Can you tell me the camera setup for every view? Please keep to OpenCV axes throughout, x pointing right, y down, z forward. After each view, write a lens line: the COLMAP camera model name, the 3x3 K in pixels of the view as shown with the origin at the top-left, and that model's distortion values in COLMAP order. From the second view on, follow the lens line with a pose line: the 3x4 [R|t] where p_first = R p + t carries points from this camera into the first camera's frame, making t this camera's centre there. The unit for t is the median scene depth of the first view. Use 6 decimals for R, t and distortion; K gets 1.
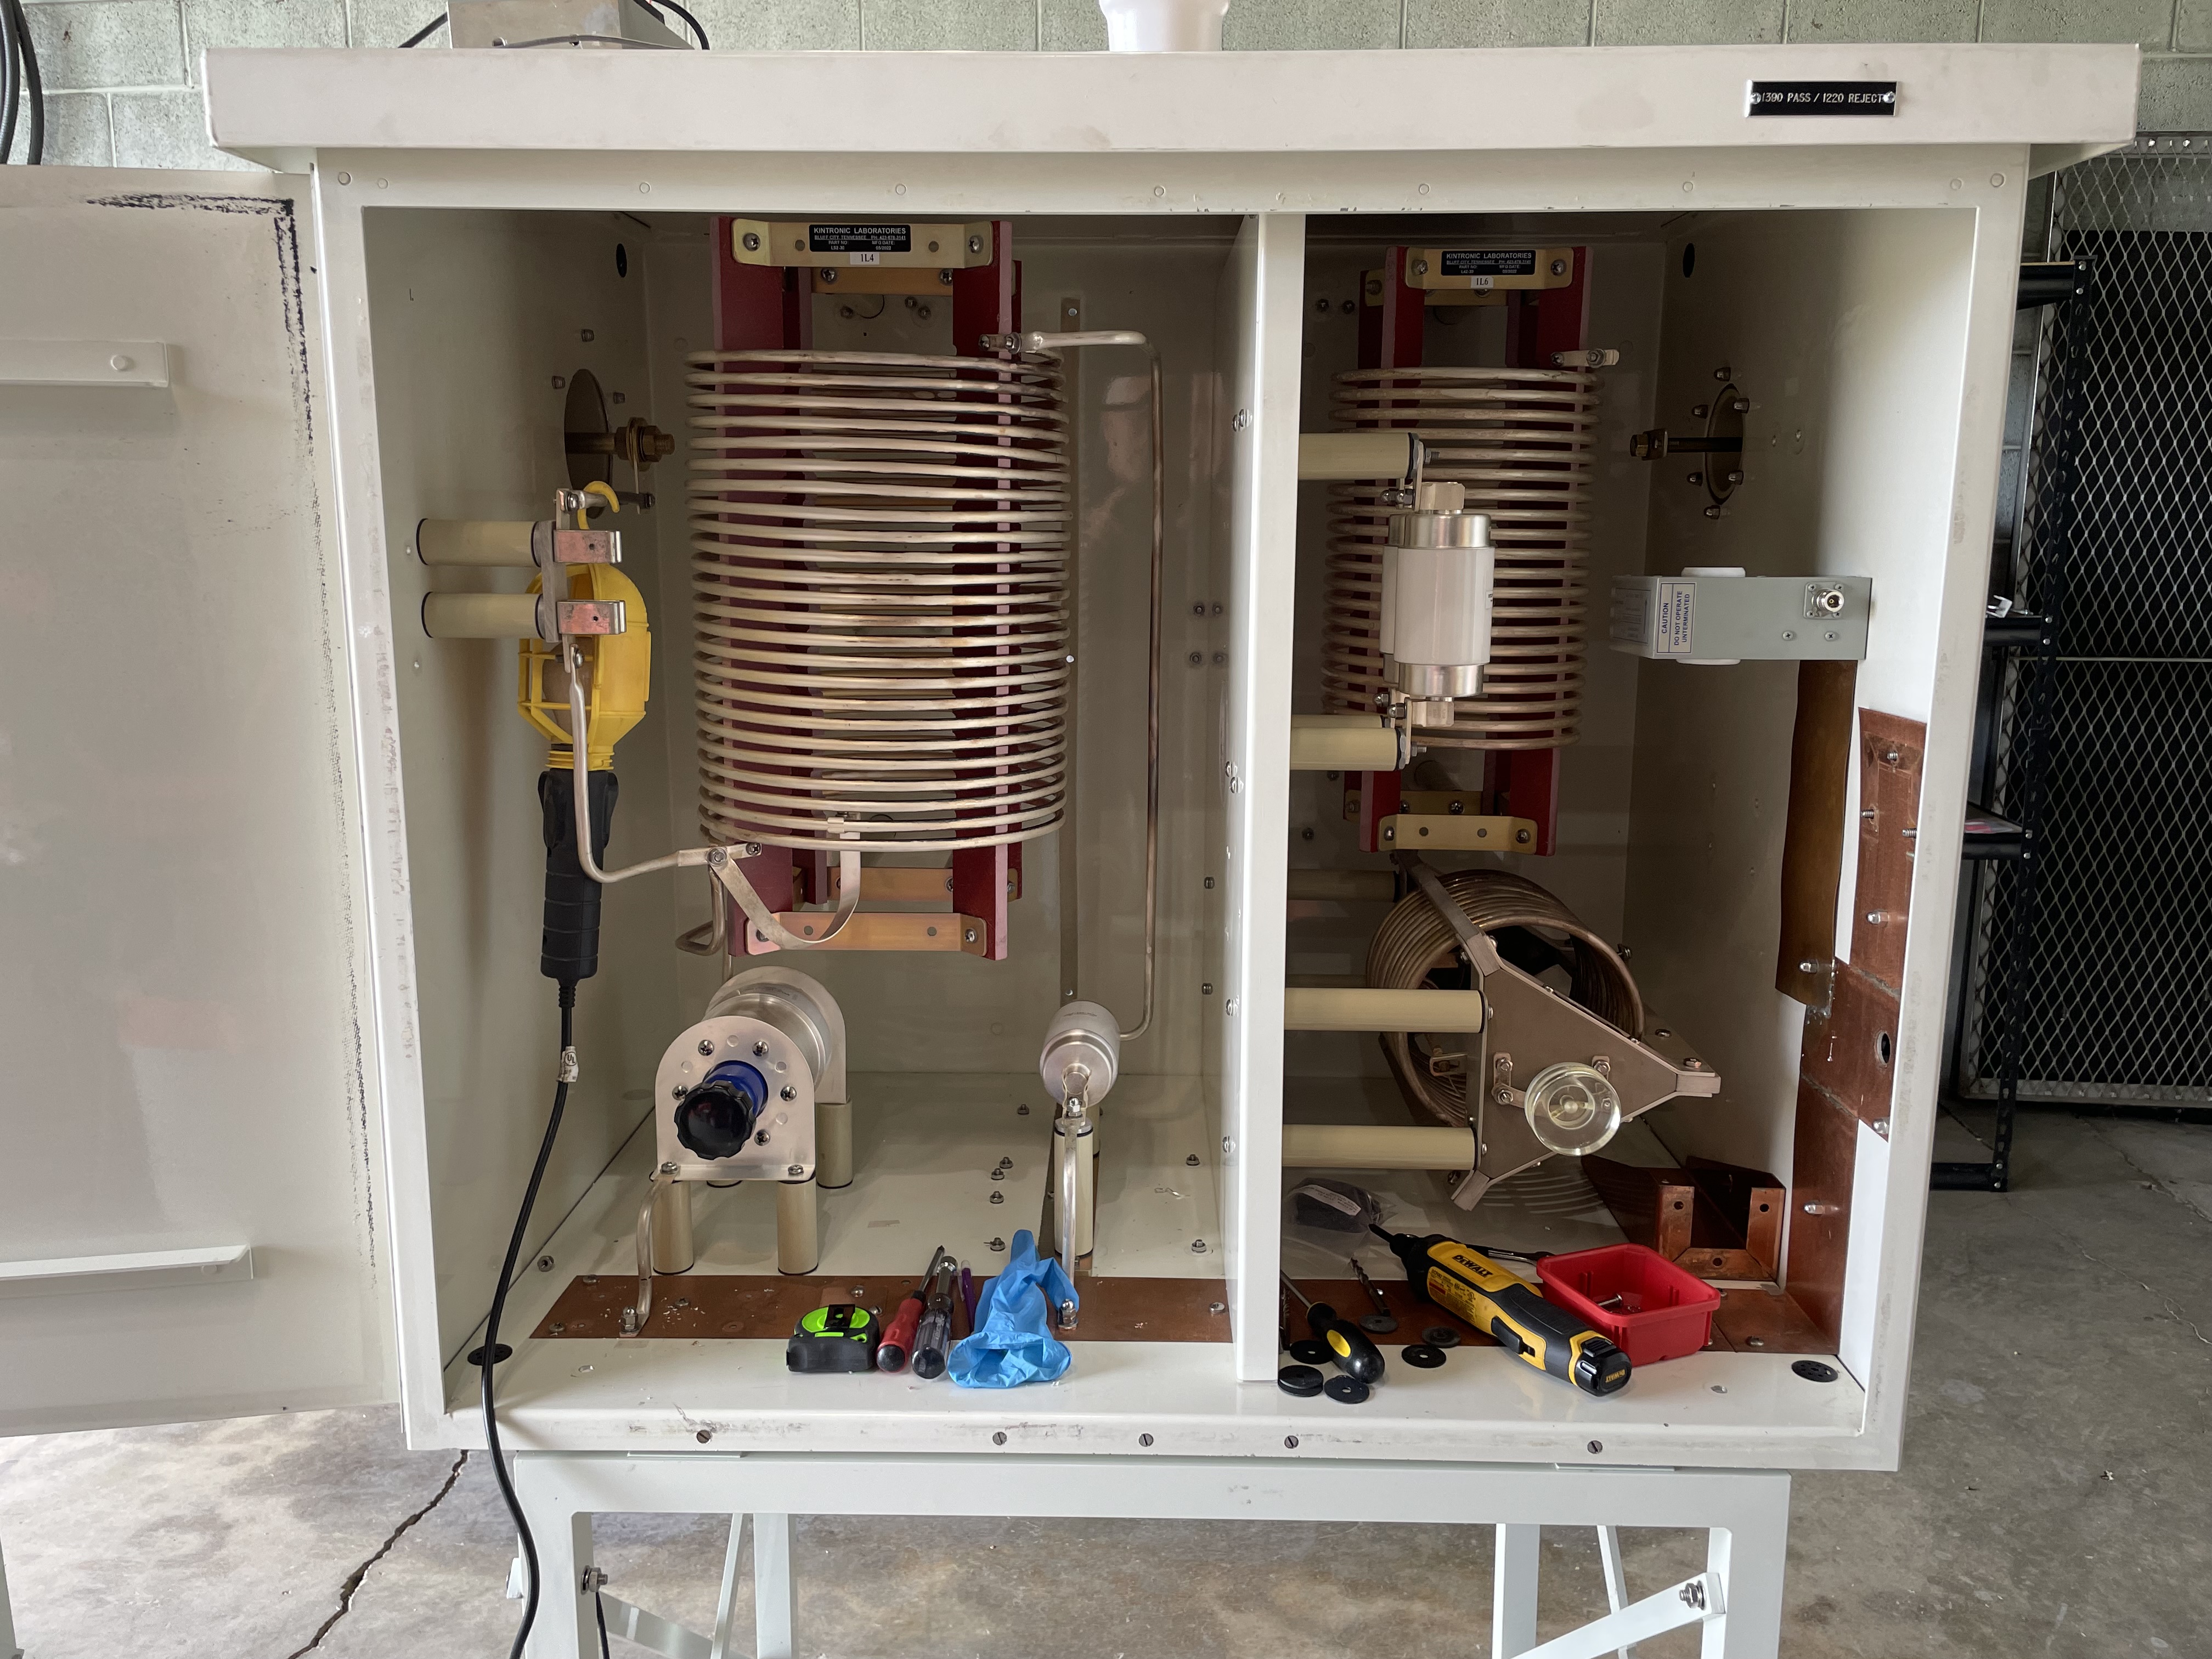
lens RADIAL K [[1617.7, 0, 1082.0], [0, 1617.7, 819.6], [0, 0, 1]] dist [0.050522, -0.079652]
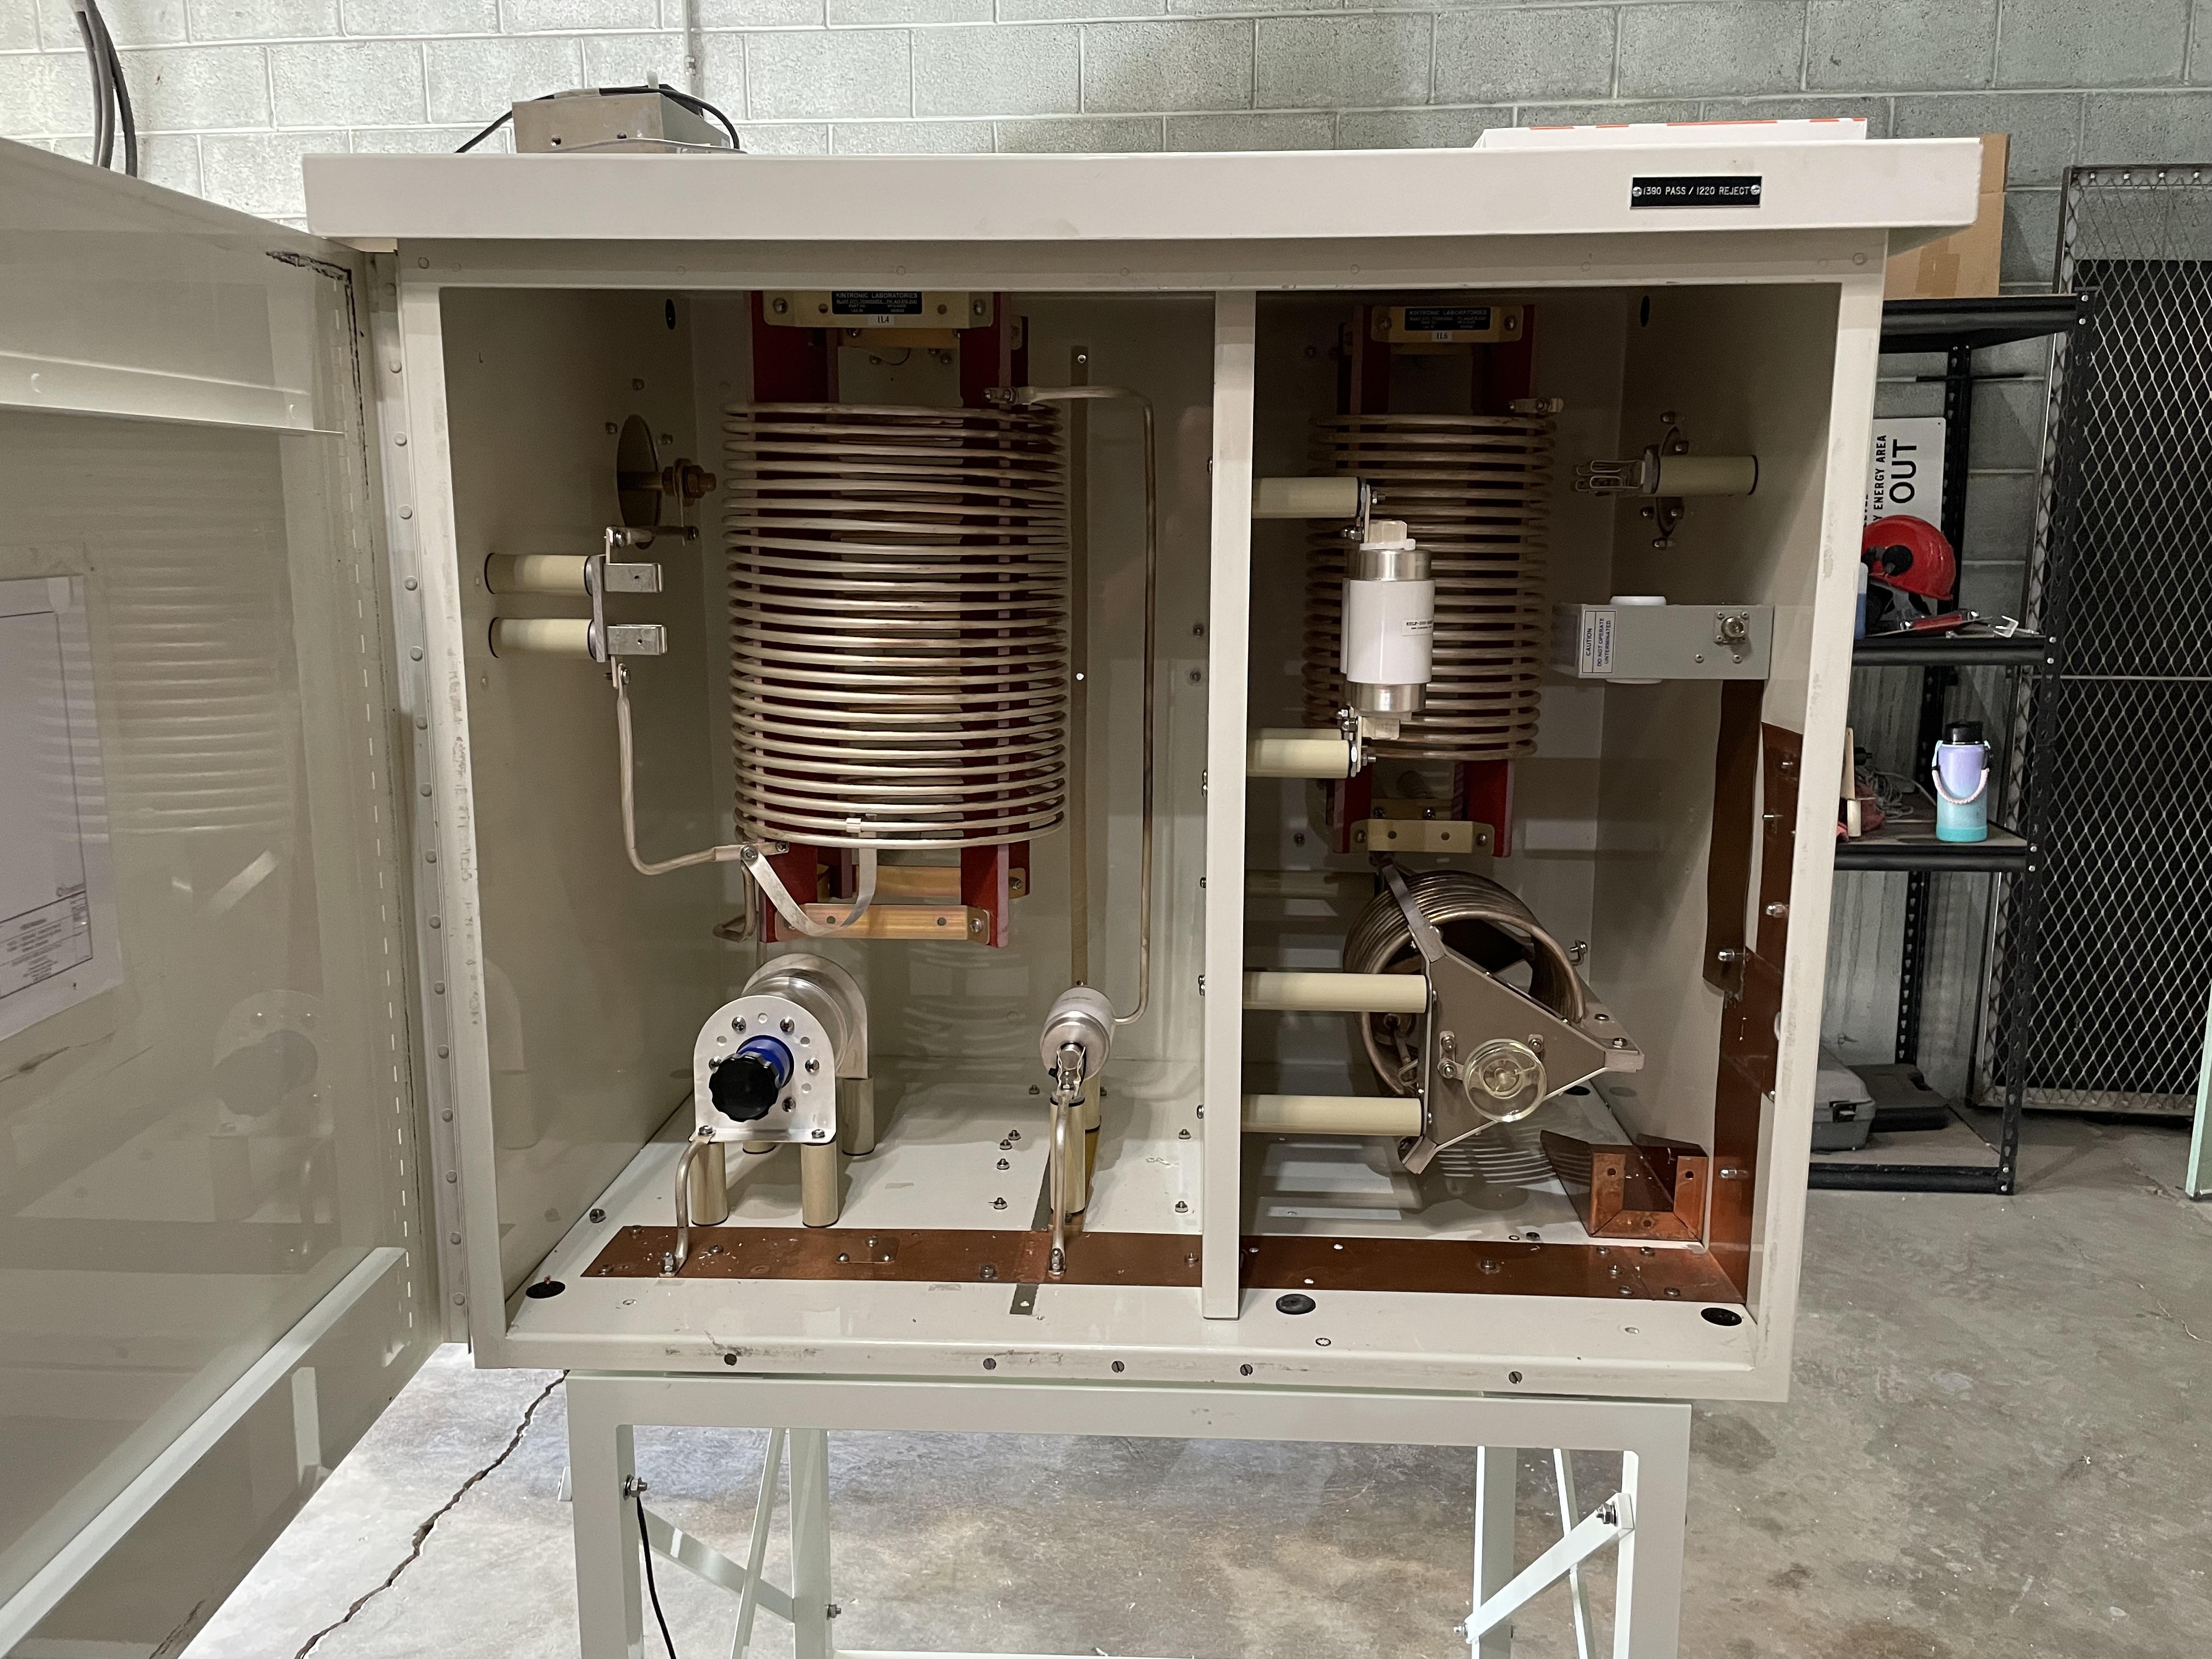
lens RADIAL K [[1617.7, 0, 1105.8], [0, 1617.7, 838.0], [0, 0, 1]] dist [0.050522, -0.079652]
pose [[0.999659, 0.004461, -0.025718, 0.047643], [-0.004425, 0.999989, 0.001439, 0.009233], [0.025725, -0.001324, 0.999668, -0.108182]]
